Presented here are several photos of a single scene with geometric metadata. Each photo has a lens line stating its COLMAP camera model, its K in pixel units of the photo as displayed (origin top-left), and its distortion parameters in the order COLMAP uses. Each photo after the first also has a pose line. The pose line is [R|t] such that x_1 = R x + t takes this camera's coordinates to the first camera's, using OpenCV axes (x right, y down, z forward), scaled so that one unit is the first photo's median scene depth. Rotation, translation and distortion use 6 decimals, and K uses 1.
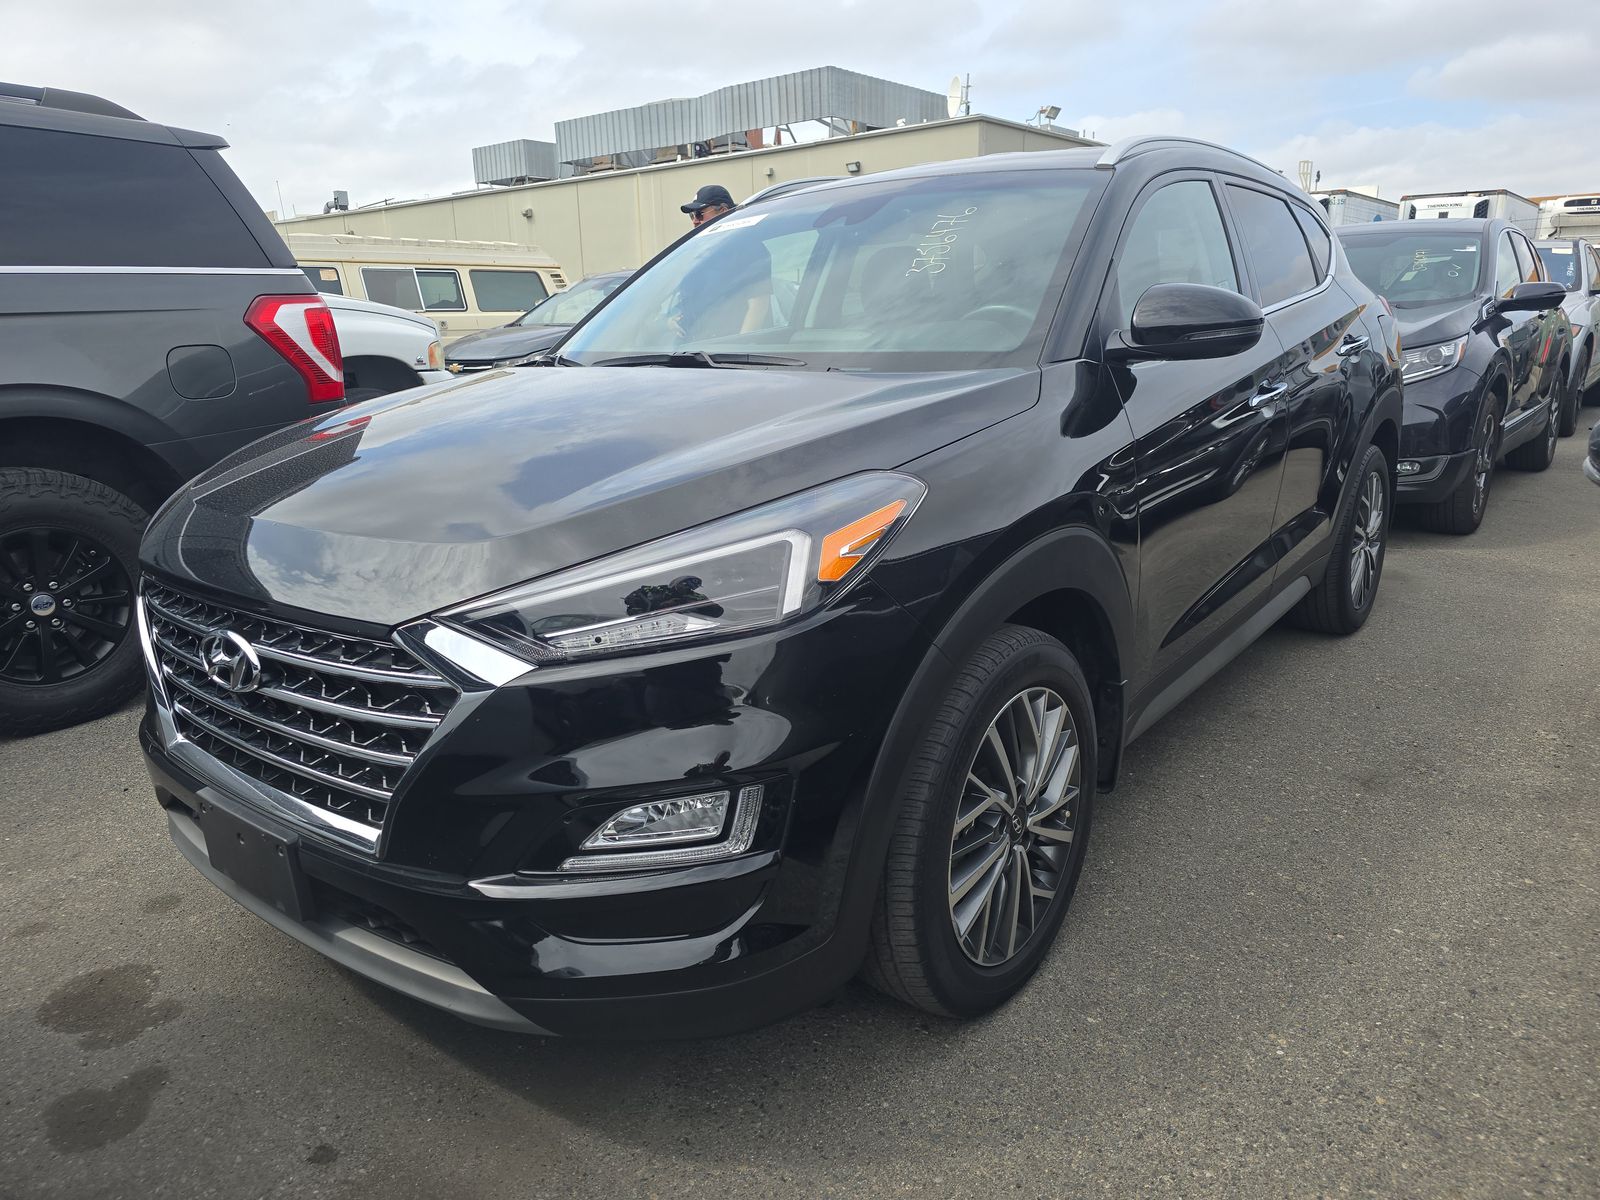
lens RADIAL K [[1074.0, 0, 800.0], [0, 1074.0, 600.0], [0, 0, 1]] dist [0.052830, -0.048340]
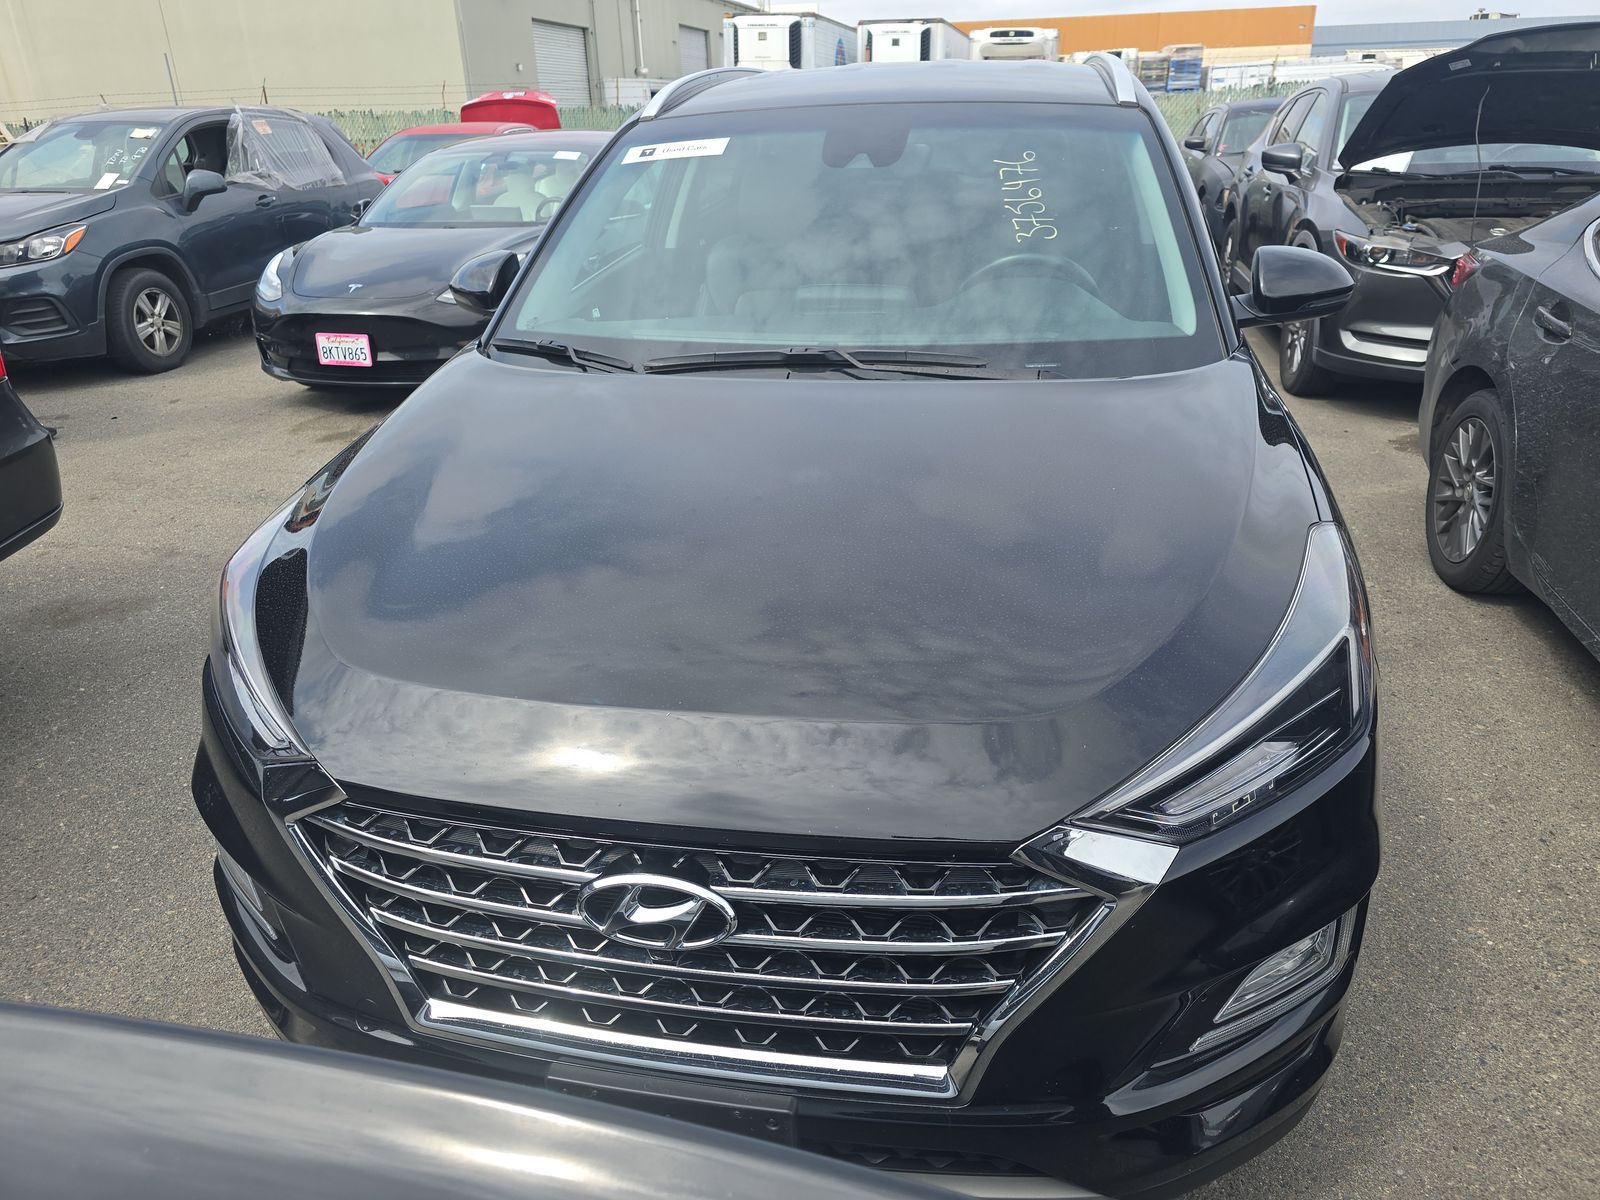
lens RADIAL K [[1074.0, 0, 800.0], [0, 1074.0, 600.0], [0, 0, 1]] dist [0.052830, -0.048340]
pose [[0.892166, -0.180835, 0.413931, -0.633039], [0.115472, 0.977224, 0.178041, -0.239812], [-0.436699, -0.111045, 0.892728, 0.304085]]
